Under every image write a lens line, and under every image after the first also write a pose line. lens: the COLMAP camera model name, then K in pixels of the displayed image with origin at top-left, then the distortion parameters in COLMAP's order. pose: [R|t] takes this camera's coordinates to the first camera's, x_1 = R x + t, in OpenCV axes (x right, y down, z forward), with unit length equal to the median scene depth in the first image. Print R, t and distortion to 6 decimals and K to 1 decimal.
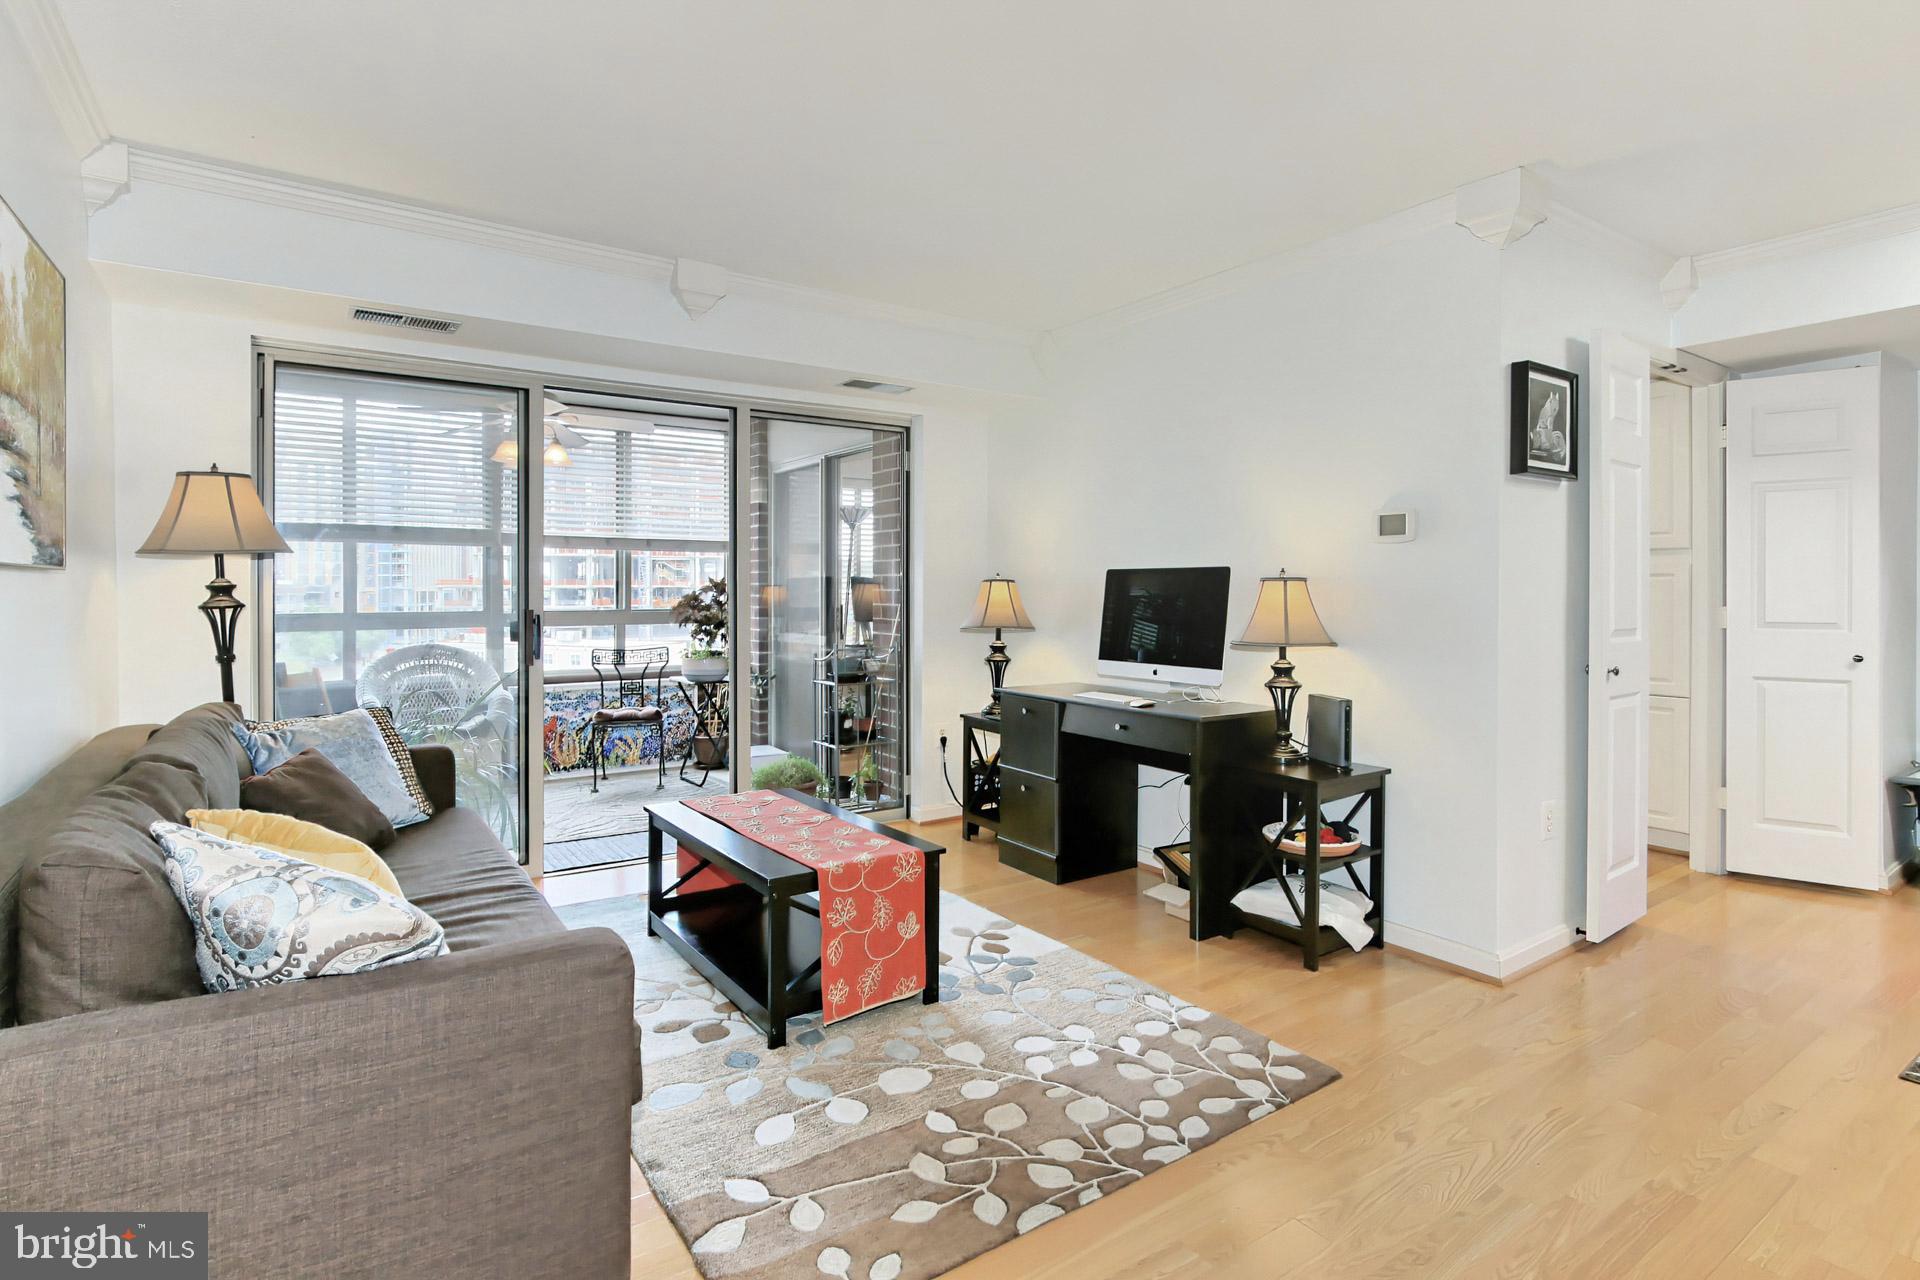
lens RADIAL K [[949.5, 0, 951.5], [0, 949.5, 598.9], [0, 0, 1]] dist [-0.018152, 0.013029]
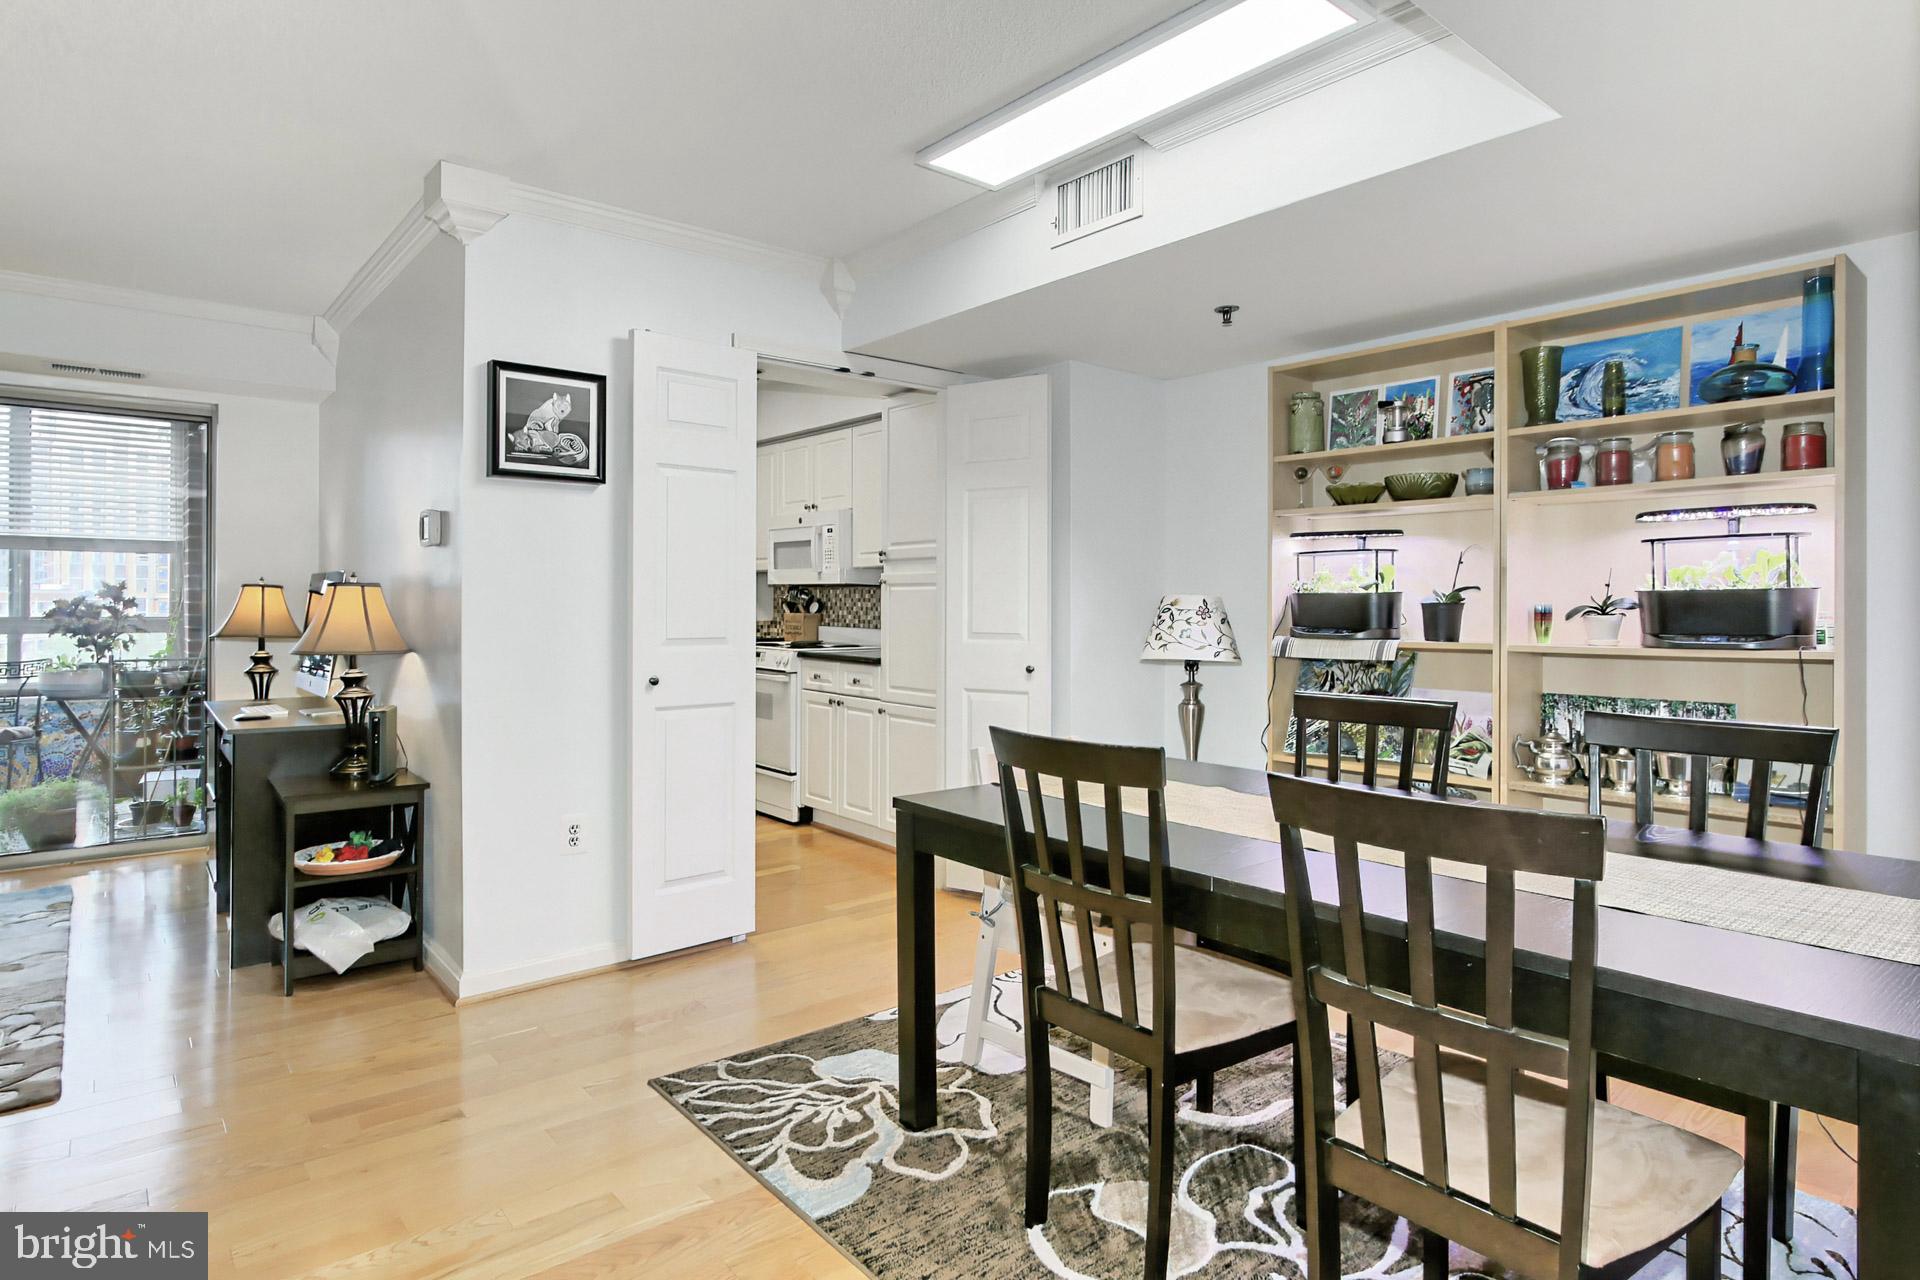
lens RADIAL K [[1053.2, 0, 969.8], [0, 1053.2, 599.1], [0, 0, 1]] dist [-0.005726, 0.000137]
pose [[0.996014, 0.005489, 0.089026, 0.823289], [-0.004494, 0.999925, -0.011367, 0.002792], [-0.089082, 0.010921, 0.995964, -0.100614]]
